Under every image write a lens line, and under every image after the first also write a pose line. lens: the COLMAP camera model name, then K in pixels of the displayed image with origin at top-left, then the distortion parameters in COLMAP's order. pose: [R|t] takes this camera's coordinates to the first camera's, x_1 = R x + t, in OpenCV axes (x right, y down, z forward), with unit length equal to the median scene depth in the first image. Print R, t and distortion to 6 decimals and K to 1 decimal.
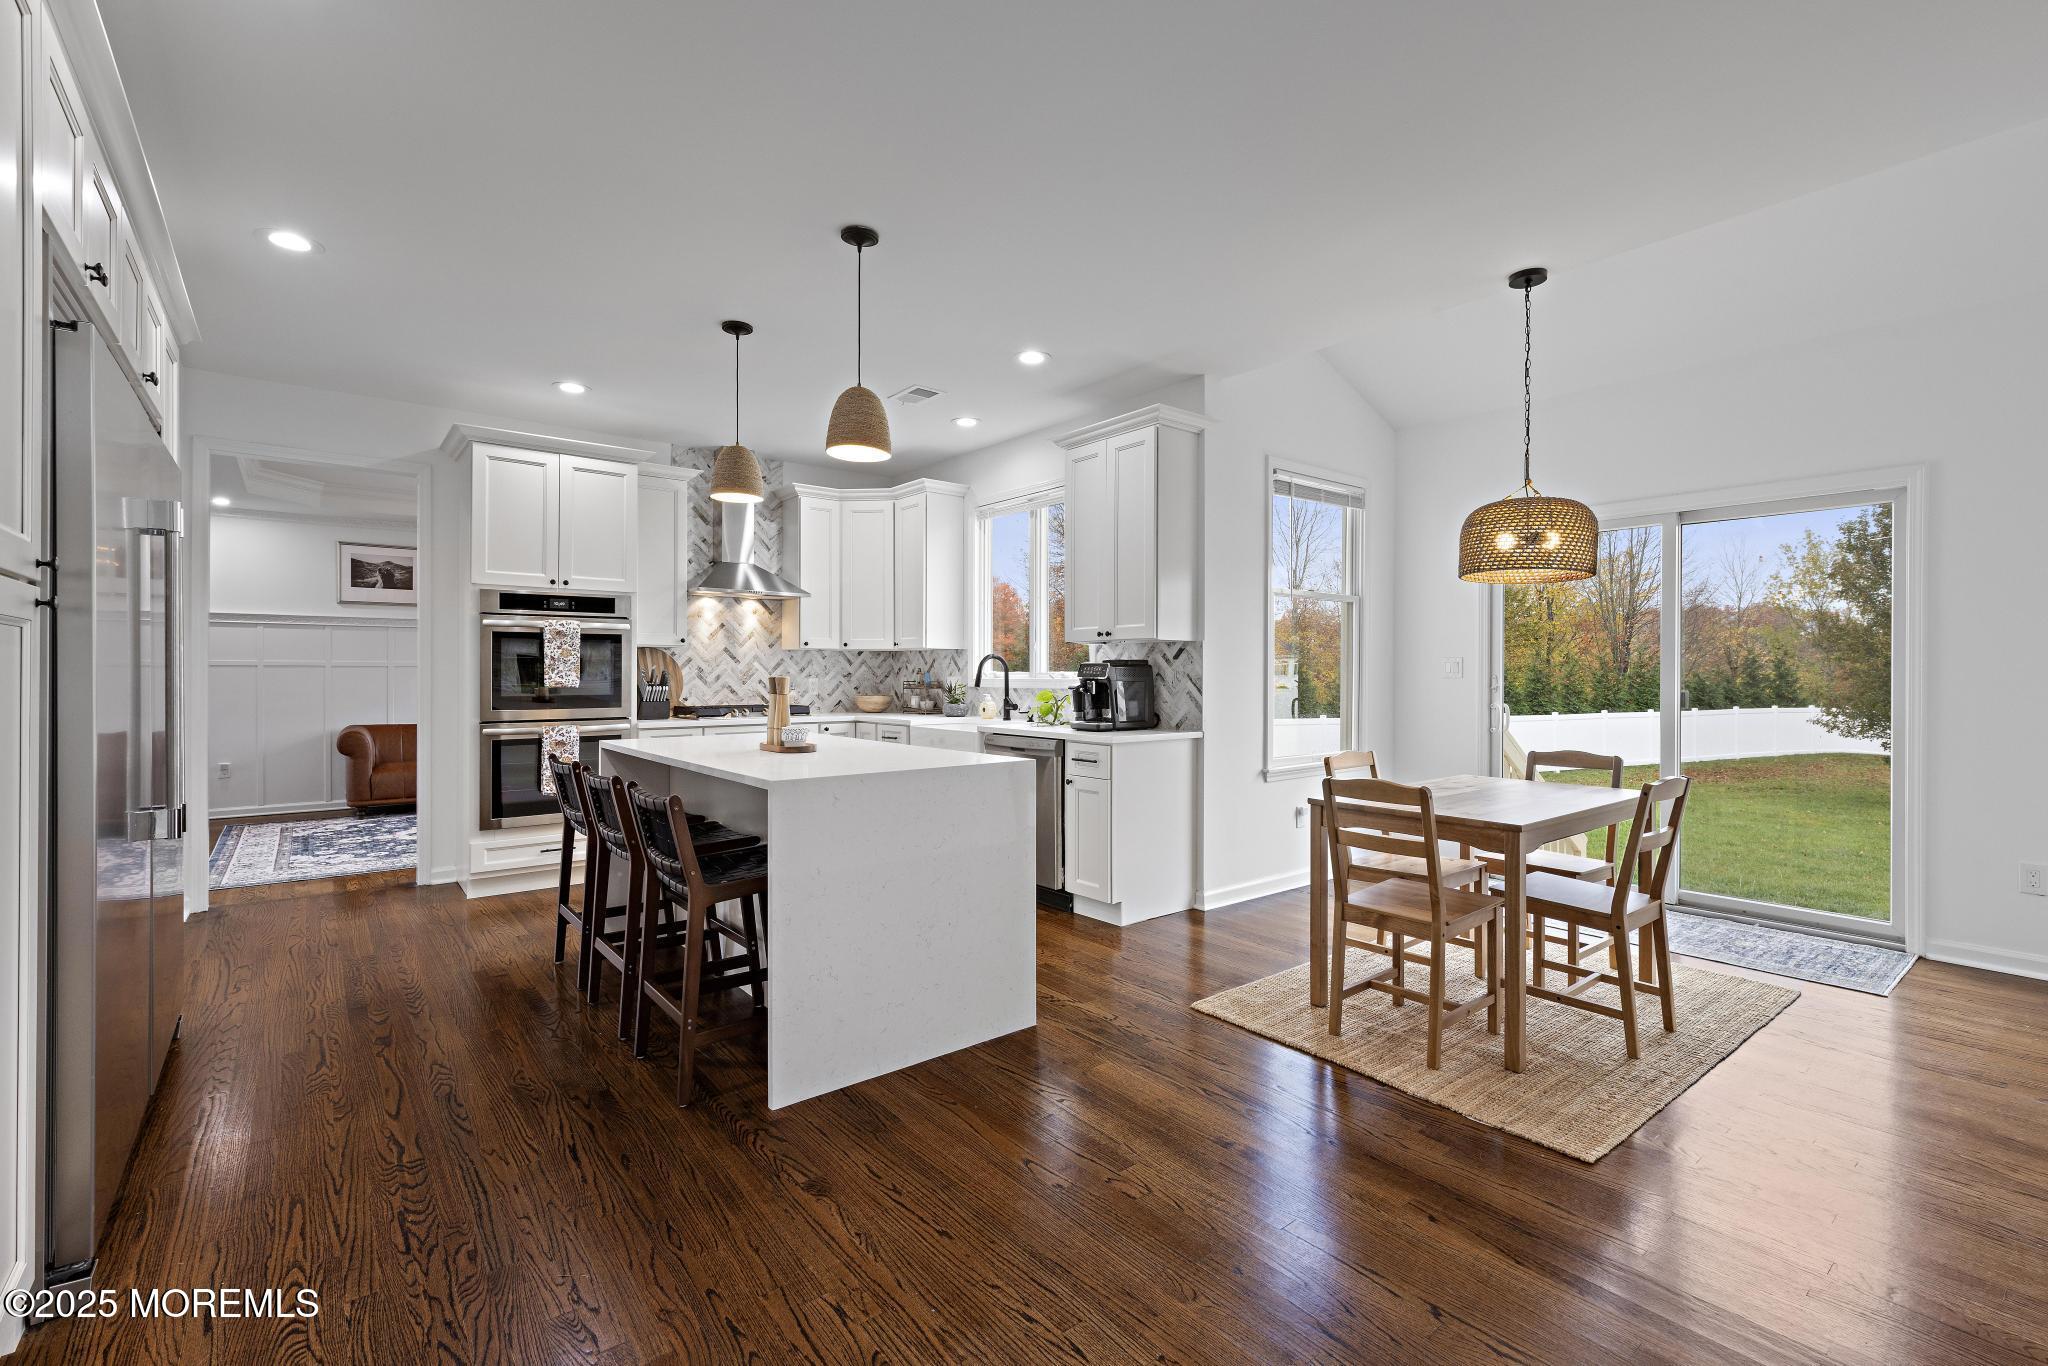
lens RADIAL K [[898.0, 0, 1029.3], [0, 898.0, 671.0], [0, 0, 1]] dist [0.000783, -0.000041]
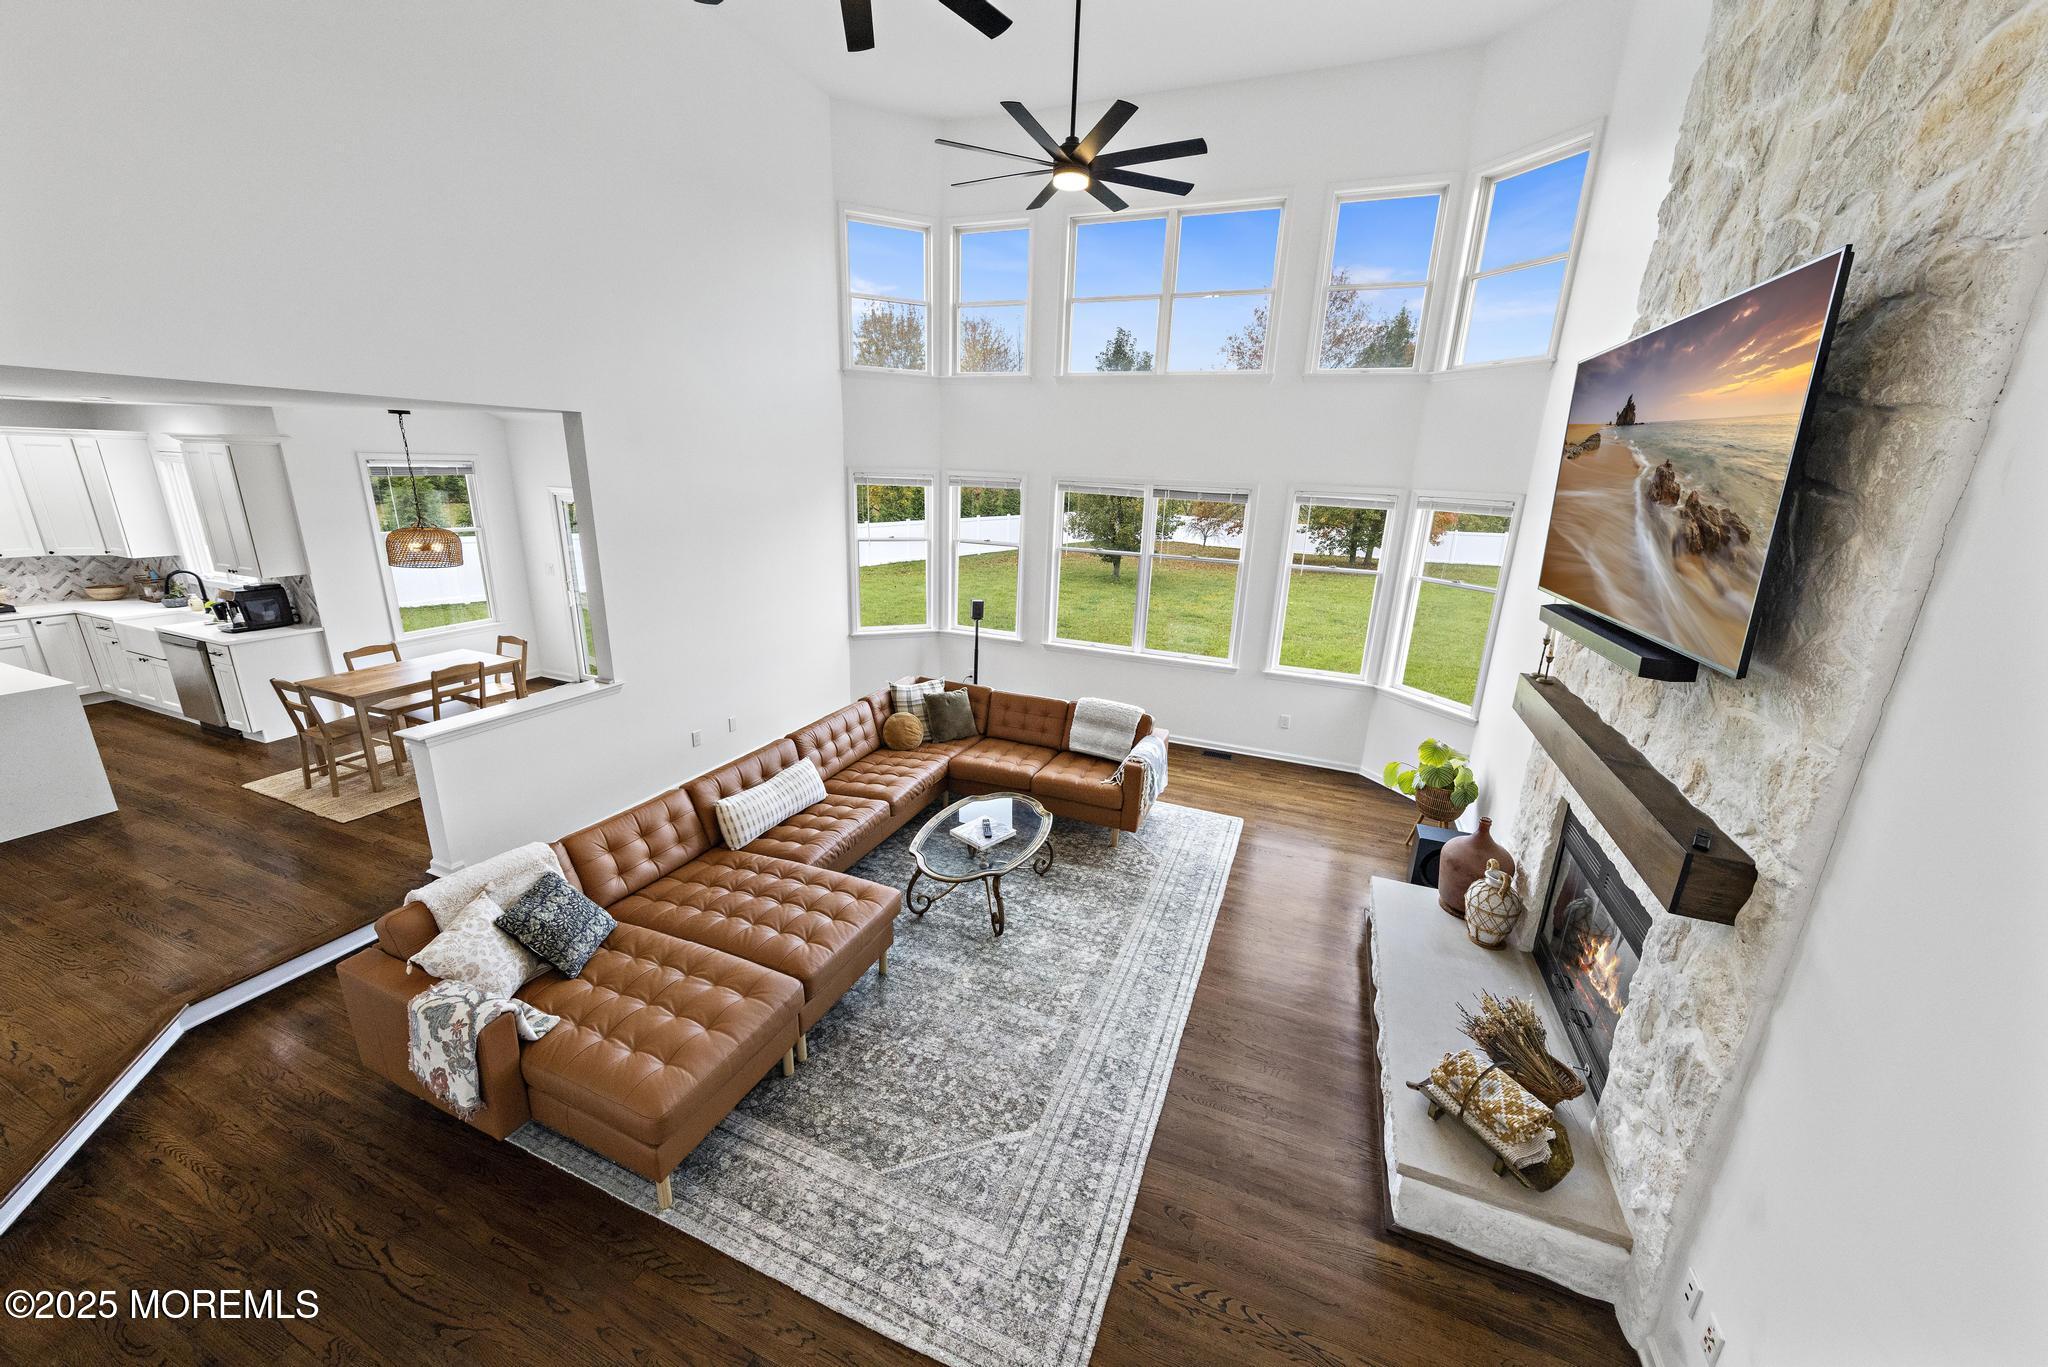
lens RADIAL K [[742.9, 0, 1032.8], [0, 742.9, 678.4], [0, 0, 1]] dist [0.002959, 0.000329]
pose [[0.873622, -0.107773, 0.474520, 0.680964], [-0.033878, 0.959328, 0.280254, -0.279235], [-0.485424, -0.260912, 0.834439, -0.860150]]
